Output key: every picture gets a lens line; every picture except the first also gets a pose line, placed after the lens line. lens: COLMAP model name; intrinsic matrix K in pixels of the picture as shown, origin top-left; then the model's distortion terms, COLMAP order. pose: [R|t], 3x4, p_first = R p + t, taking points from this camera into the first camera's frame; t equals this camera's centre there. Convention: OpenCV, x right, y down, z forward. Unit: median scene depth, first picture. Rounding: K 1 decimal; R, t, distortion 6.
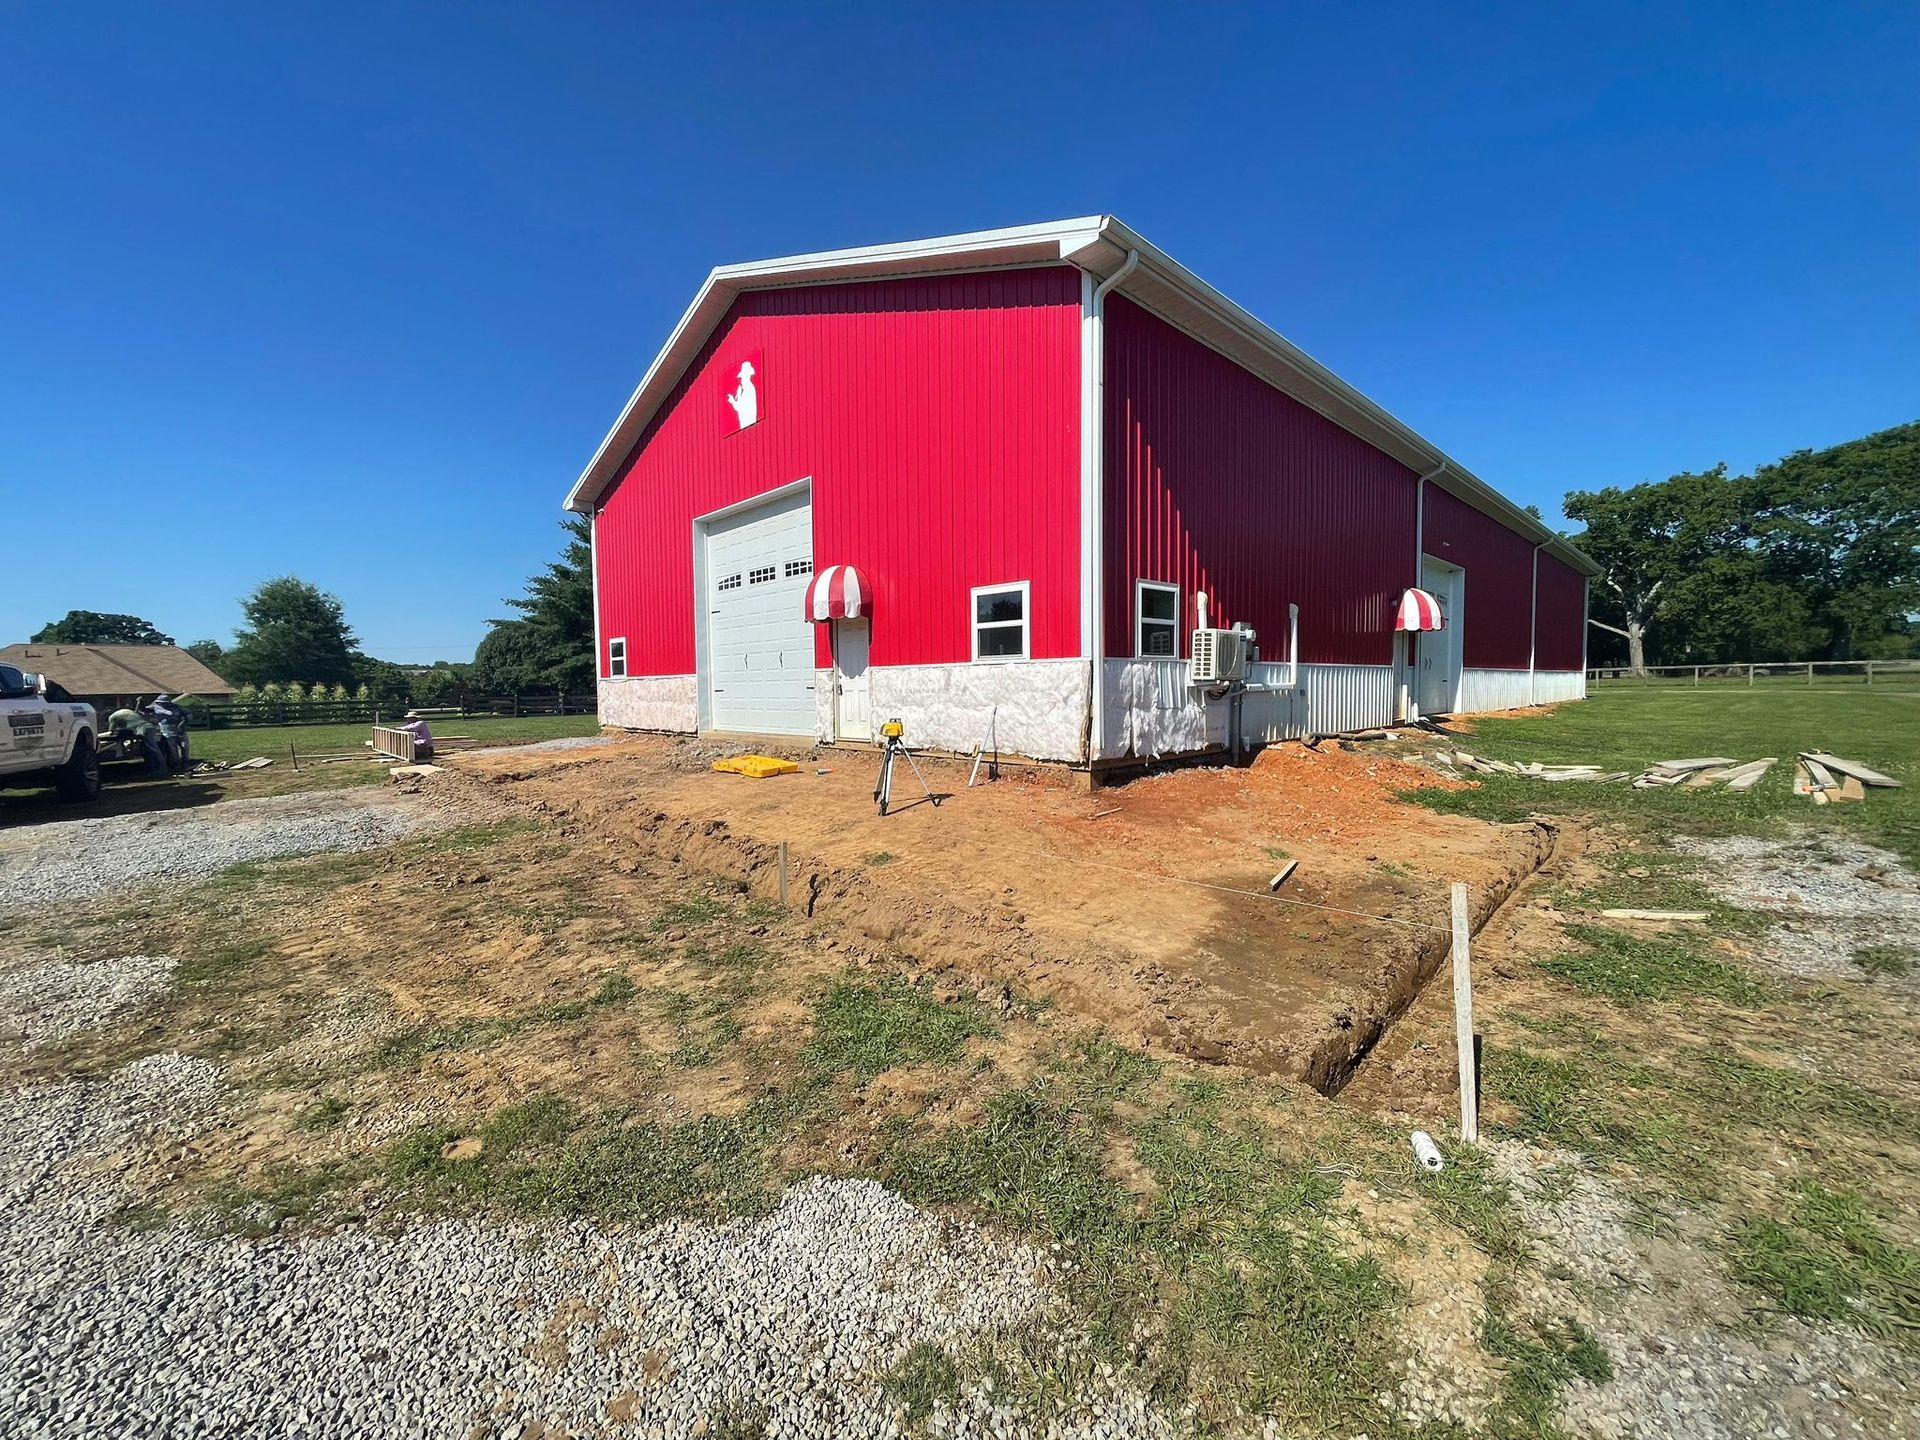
lens RADIAL K [[779.2, 0, 960.0], [0, 779.2, 720.0], [0, 0, 1]] dist [-0.002134, -0.000108]
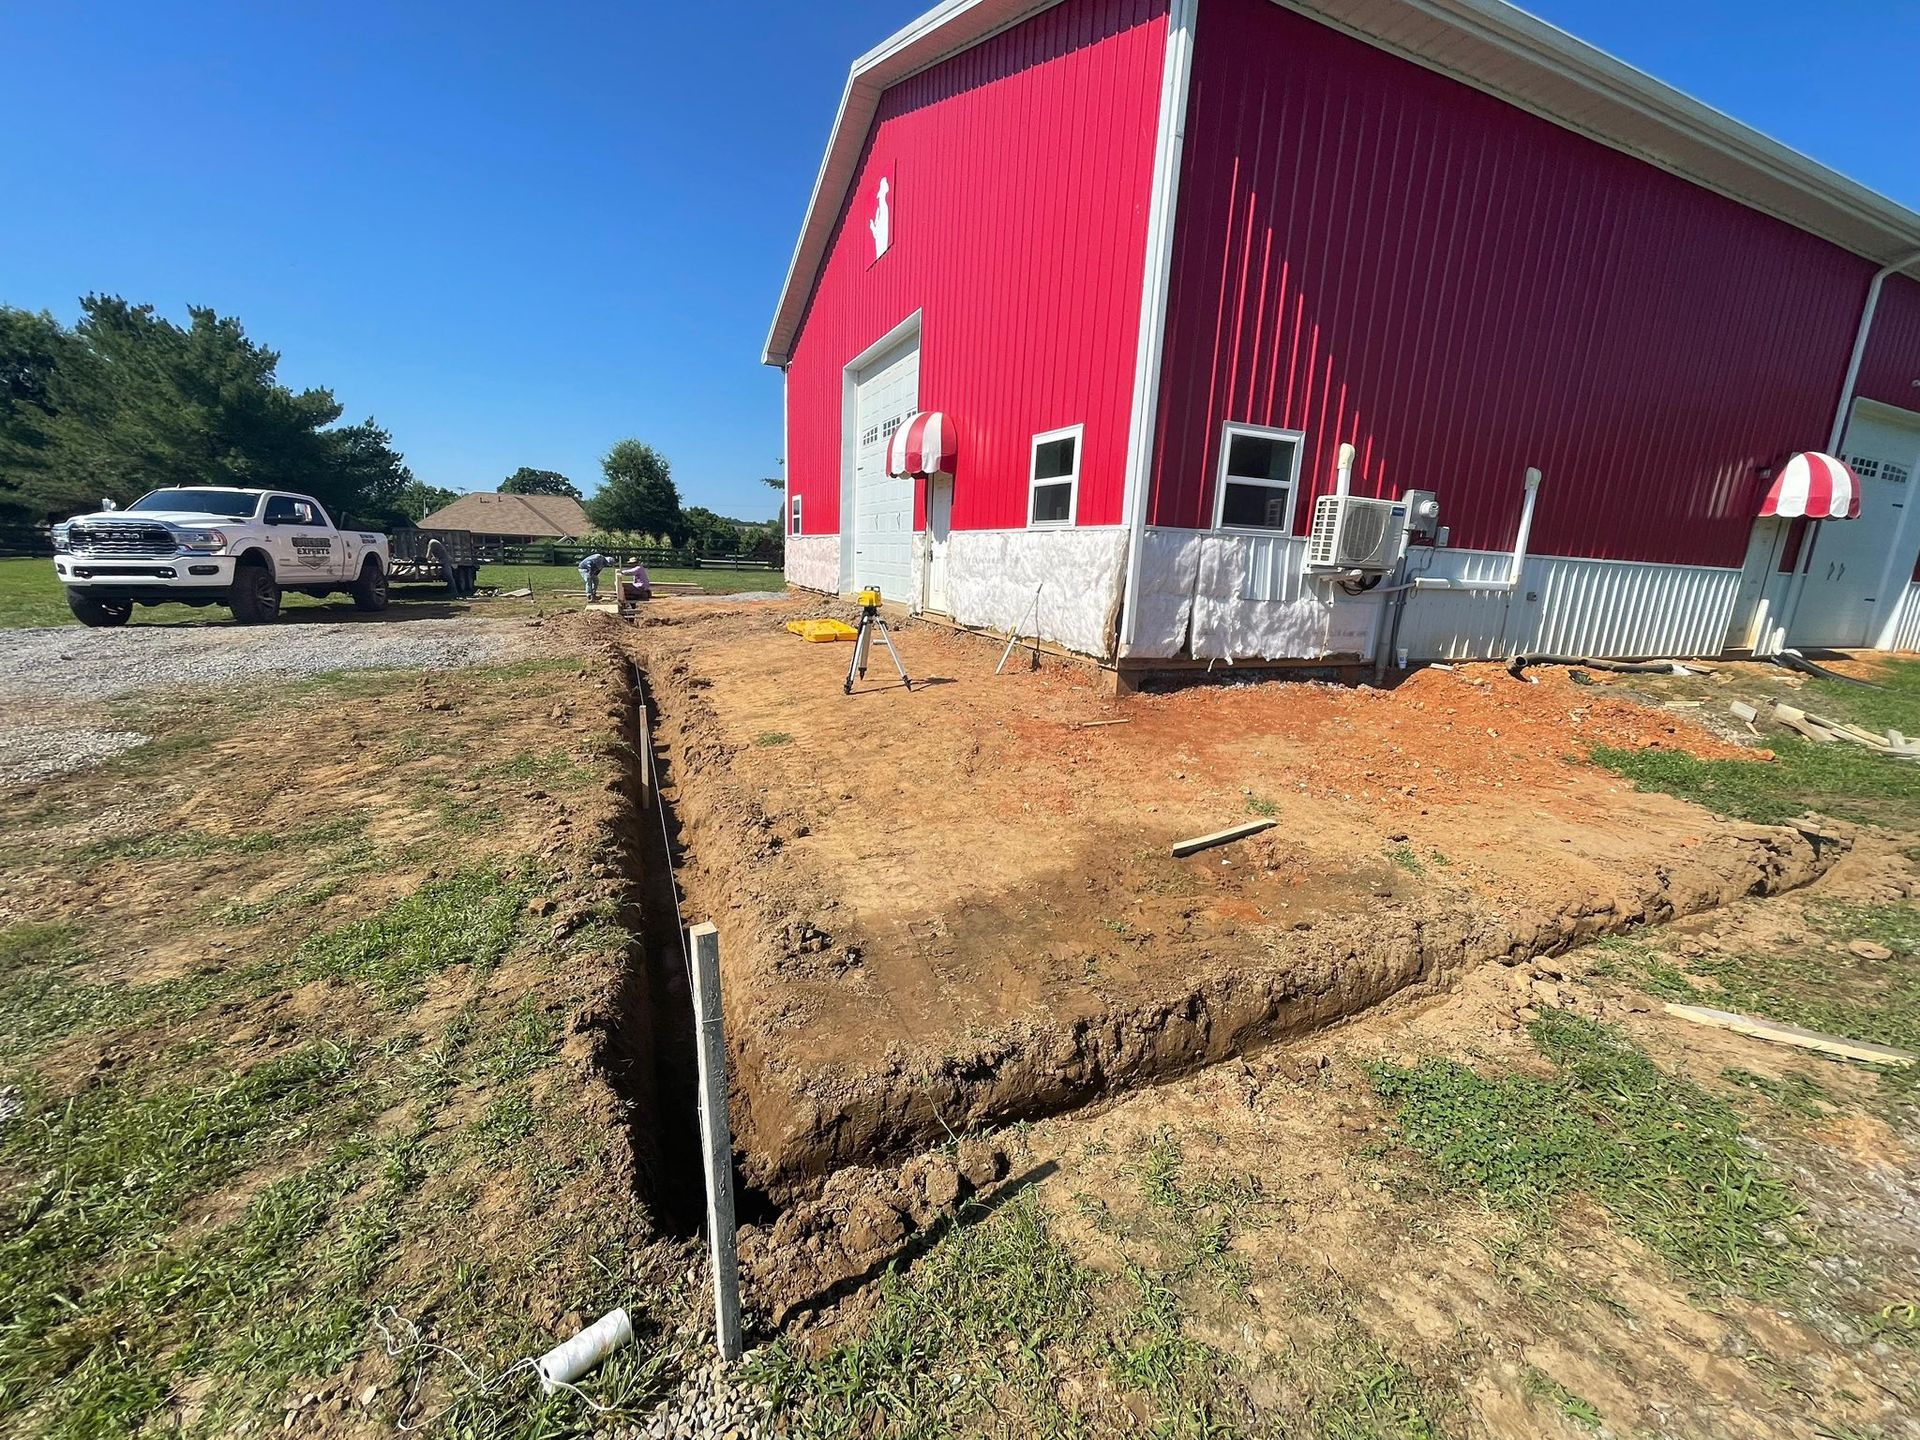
lens RADIAL K [[783.9, 0, 960.0], [0, 783.9, 720.0], [0, 0, 1]] dist [-0.001200, 0.000146]
pose [[0.931064, 0.127772, -0.341751, 0.262484], [-0.073550, 0.983175, 0.167205, -0.006398], [0.357365, -0.130543, 0.924797, 0.162513]]
